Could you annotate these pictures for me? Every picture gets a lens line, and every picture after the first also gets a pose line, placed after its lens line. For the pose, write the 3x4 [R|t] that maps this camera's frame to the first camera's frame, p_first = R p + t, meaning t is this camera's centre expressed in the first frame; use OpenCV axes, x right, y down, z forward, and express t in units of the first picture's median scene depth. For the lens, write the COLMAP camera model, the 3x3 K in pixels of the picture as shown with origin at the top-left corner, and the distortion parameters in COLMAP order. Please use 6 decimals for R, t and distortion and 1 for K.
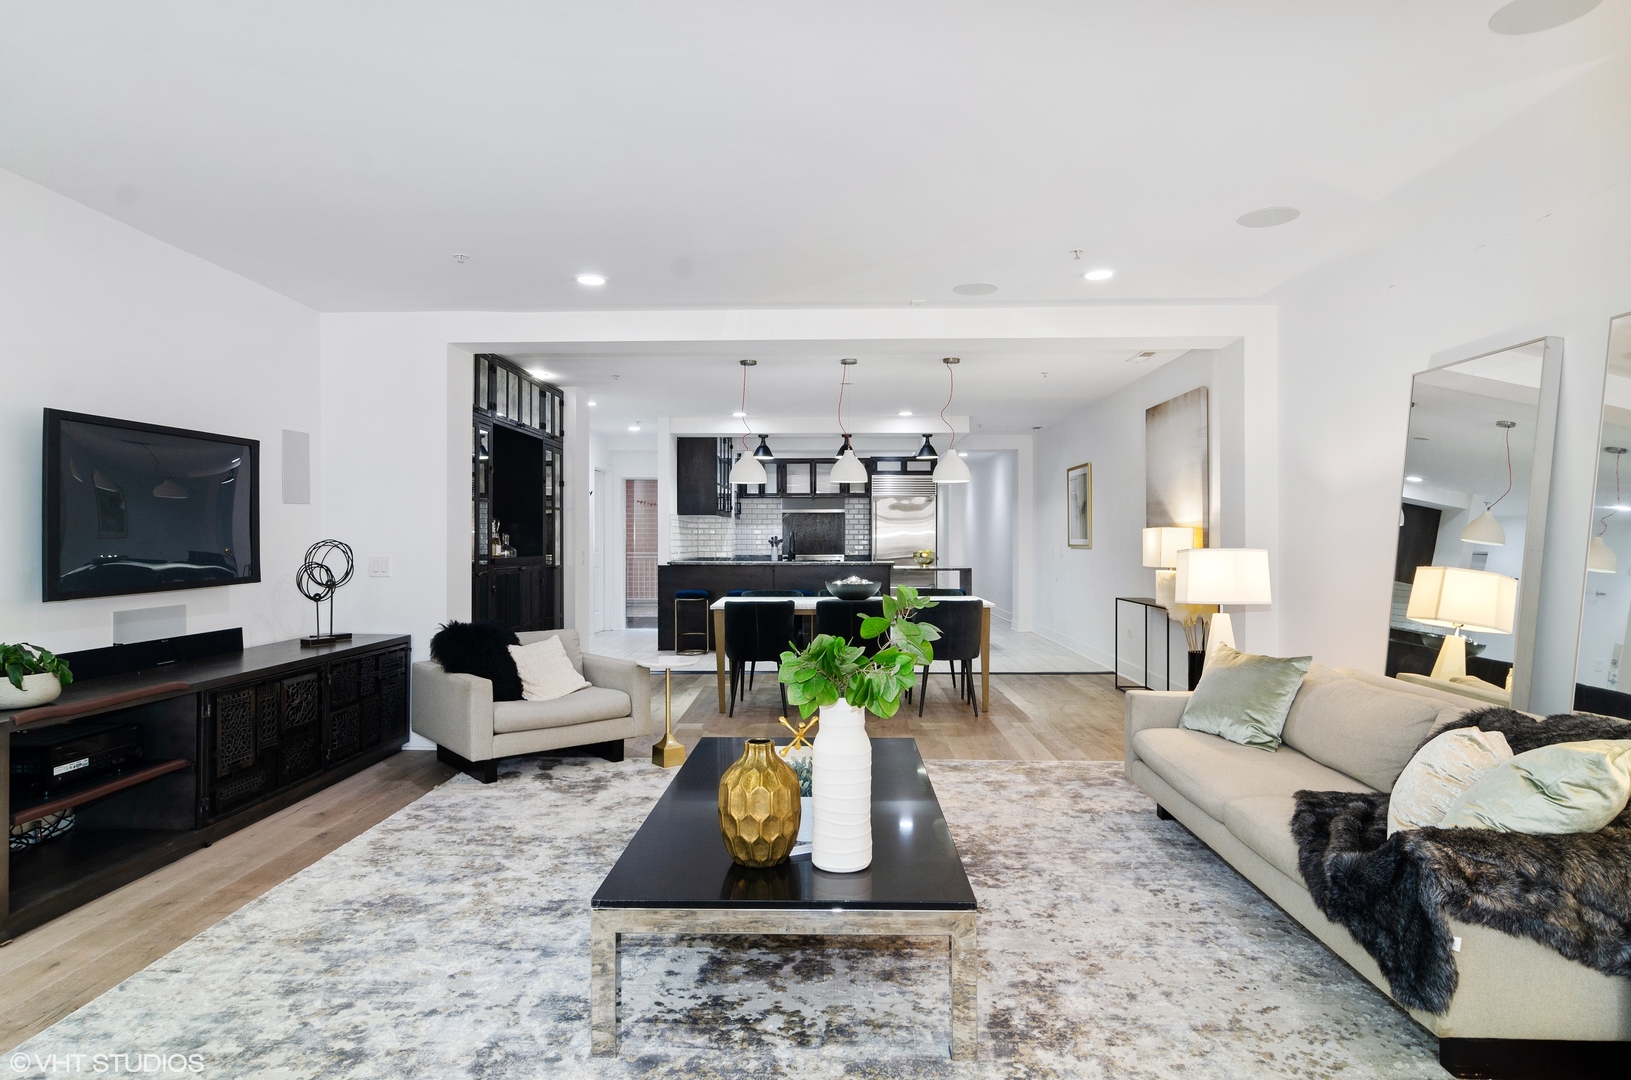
lens RADIAL K [[1005.0, 0, 812.7], [0, 1005.0, 538.9], [0, 0, 1]] dist [-0.001452, -0.001209]
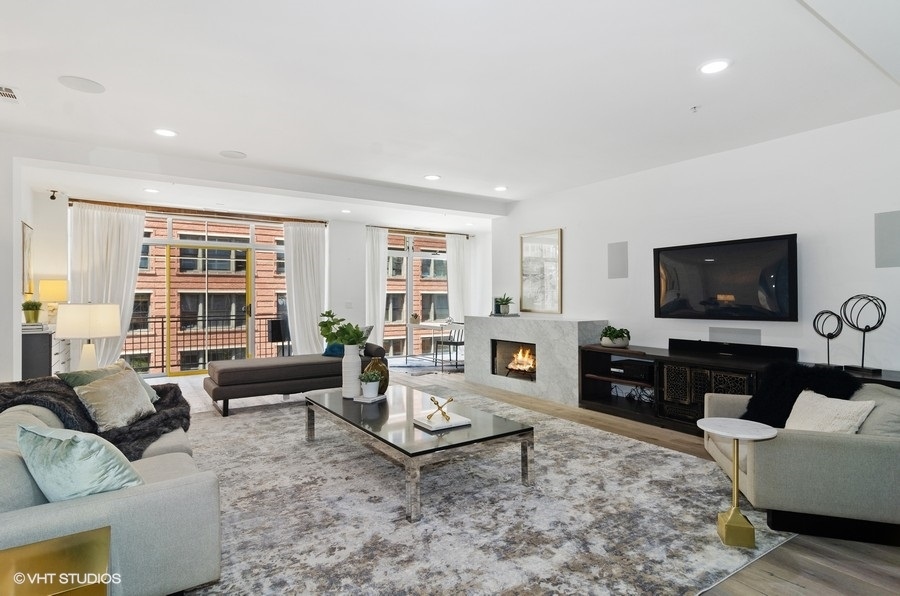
lens RADIAL K [[472.9, 0, 453.1], [0, 472.9, 300.6], [0, 0, 1]] dist [0.000858, -0.001942]
pose [[-0.810267, 0.010382, -0.585968, 0.161922], [0.007587, 0.999945, 0.007225, -0.000154], [0.586011, 0.001408, -0.810302, 0.599576]]
